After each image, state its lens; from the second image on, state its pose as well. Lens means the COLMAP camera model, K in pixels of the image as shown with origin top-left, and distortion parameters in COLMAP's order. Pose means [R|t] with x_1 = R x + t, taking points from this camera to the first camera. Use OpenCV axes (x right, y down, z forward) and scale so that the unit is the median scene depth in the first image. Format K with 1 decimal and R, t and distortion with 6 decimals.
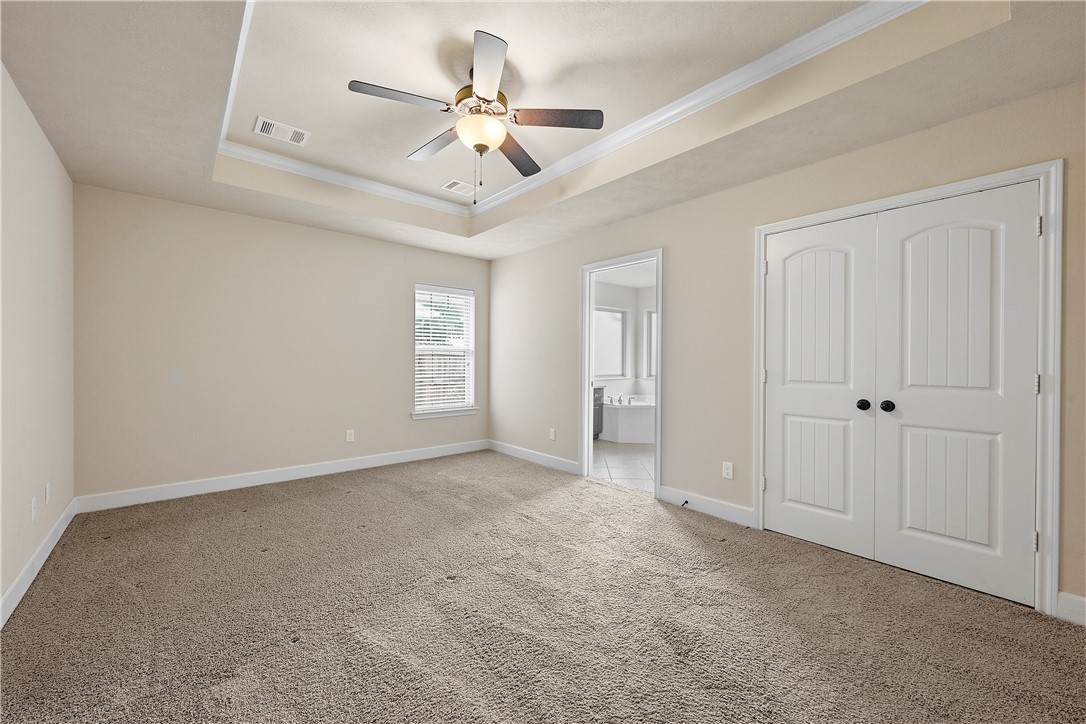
lens RADIAL K [[423.1, 0, 547.0], [0, 423.1, 359.6], [0, 0, 1]] dist [-0.005547, 0.000000]
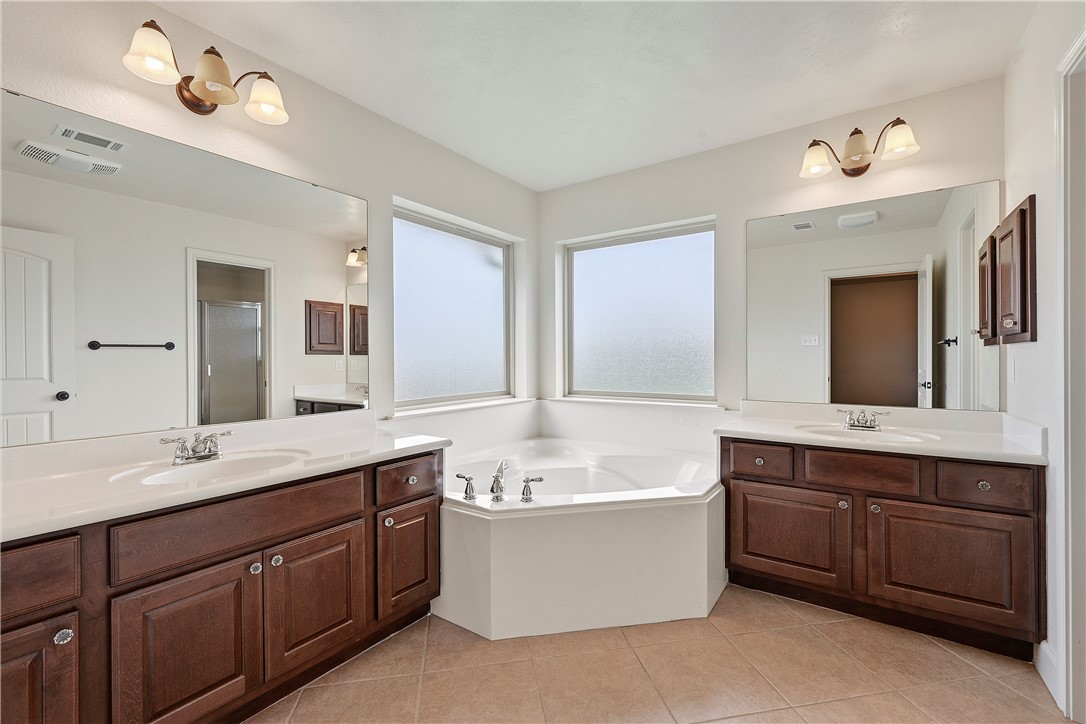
lens RADIAL K [[459.5, 0, 544.0], [0, 459.5, 357.6], [0, 0, 1]] dist [-0.002769, -0.000188]
pose [[0.969724, -0.011341, 0.243941, 0.104325], [0.011417, 0.999934, 0.001104, 0.001607], [-0.243938, 0.001714, 0.969789, 0.554082]]
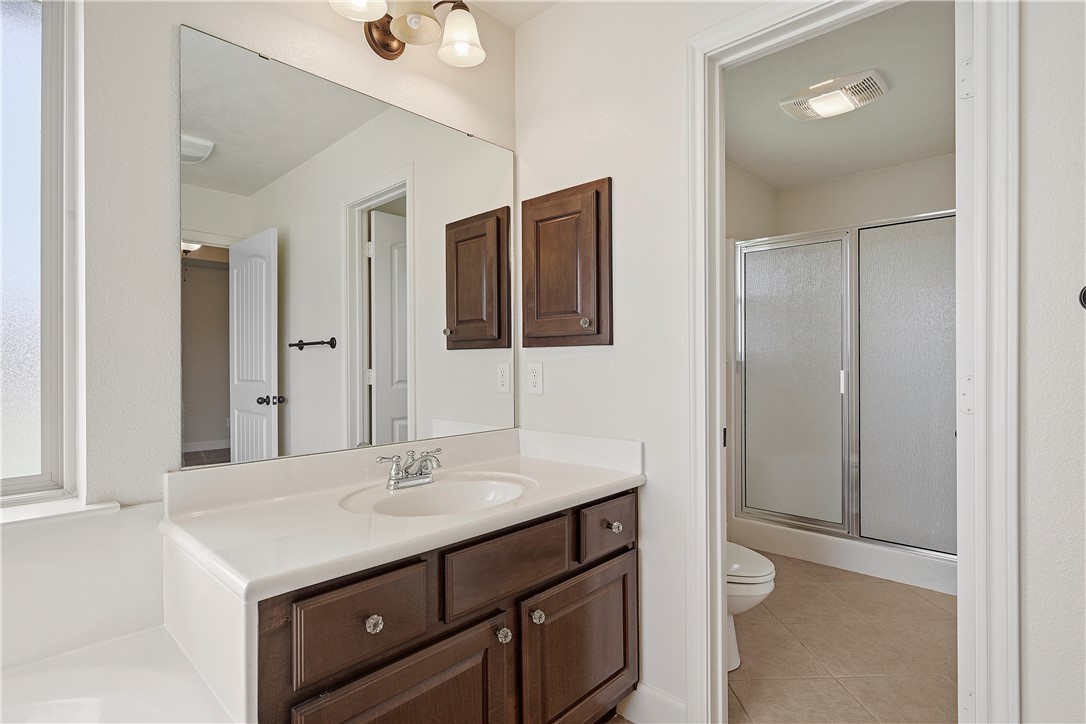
lens RADIAL K [[544.5, 0, 544.3], [0, 544.5, 357.3], [0, 0, 1]] dist [-0.001328, -0.000255]
pose [[-0.111281, 0.000320, 0.993789, 0.236450], [0.001670, 0.999999, -0.000135, 0.002676], [-0.993788, 0.001645, -0.111282, 1.030717]]
